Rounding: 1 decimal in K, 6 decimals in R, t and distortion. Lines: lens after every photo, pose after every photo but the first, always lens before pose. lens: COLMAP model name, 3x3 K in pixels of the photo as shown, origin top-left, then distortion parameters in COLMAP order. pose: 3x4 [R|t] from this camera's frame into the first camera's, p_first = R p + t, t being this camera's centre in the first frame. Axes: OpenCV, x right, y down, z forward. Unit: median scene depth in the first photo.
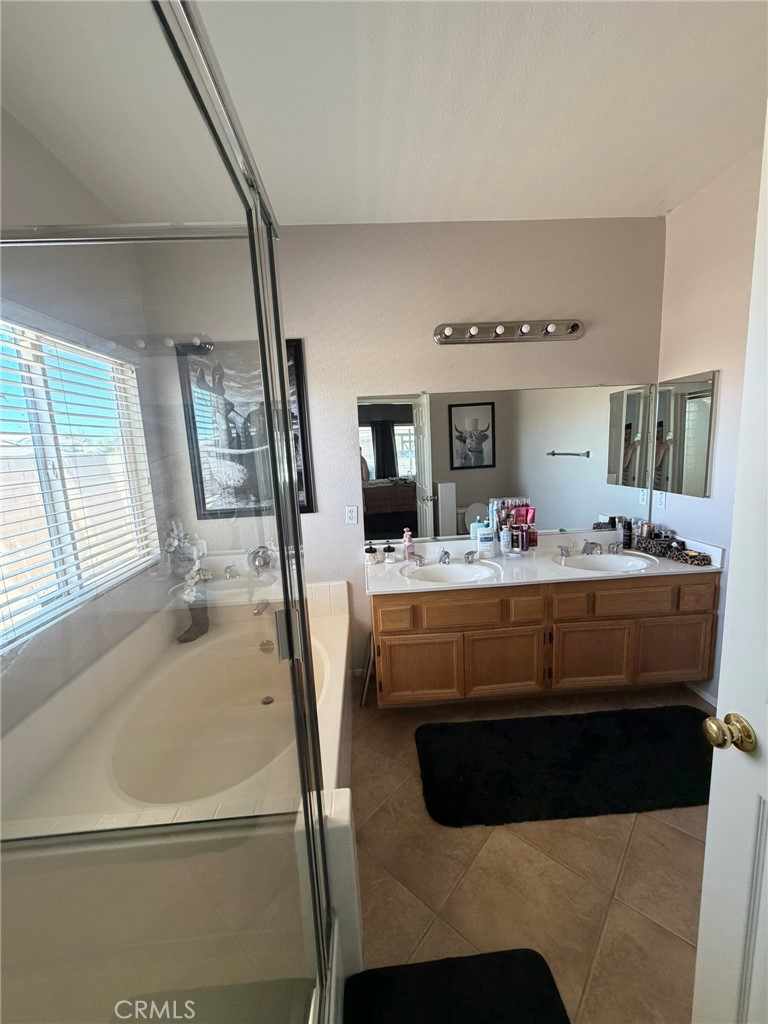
lens RADIAL K [[409.3, 0, 385.1], [0, 409.3, 508.1], [0, 0, 1]] dist [0.002954, -0.000315]
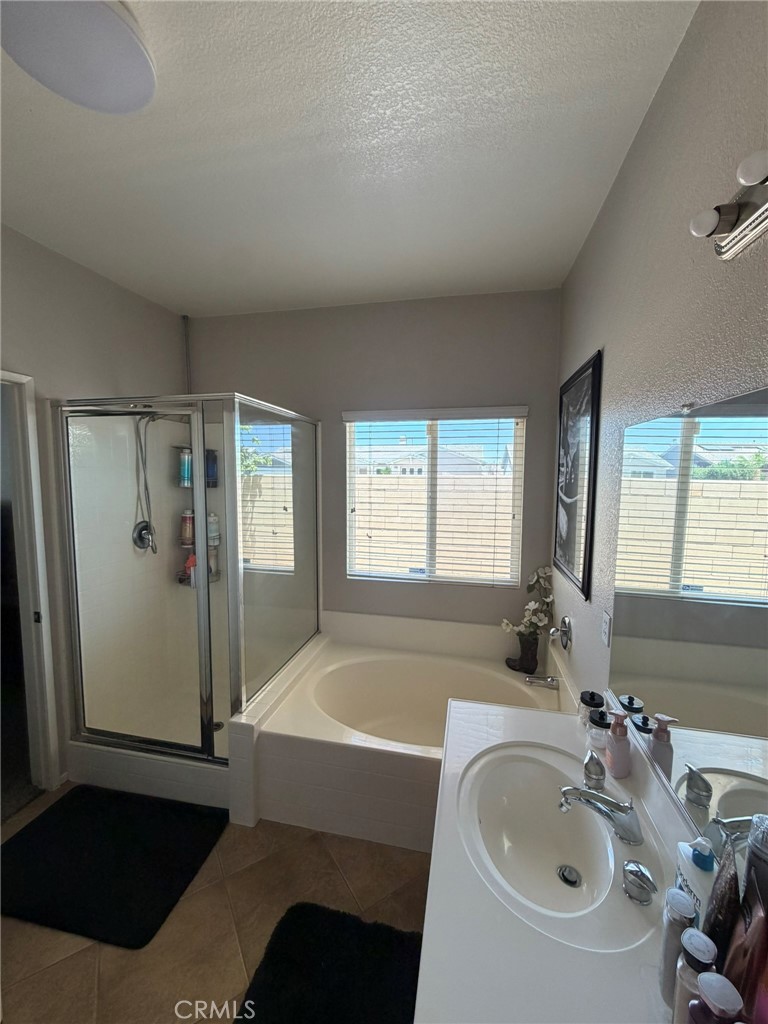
lens RADIAL K [[409.3, 0, 384.5], [0, 409.3, 508.9], [0, 0, 1]] dist [0.002954, -0.000315]
pose [[0.276866, -0.023263, 0.960627, 0.410142], [0.123735, 0.992247, -0.011633, -0.119986], [-0.952909, 0.122084, 0.277598, 0.571377]]
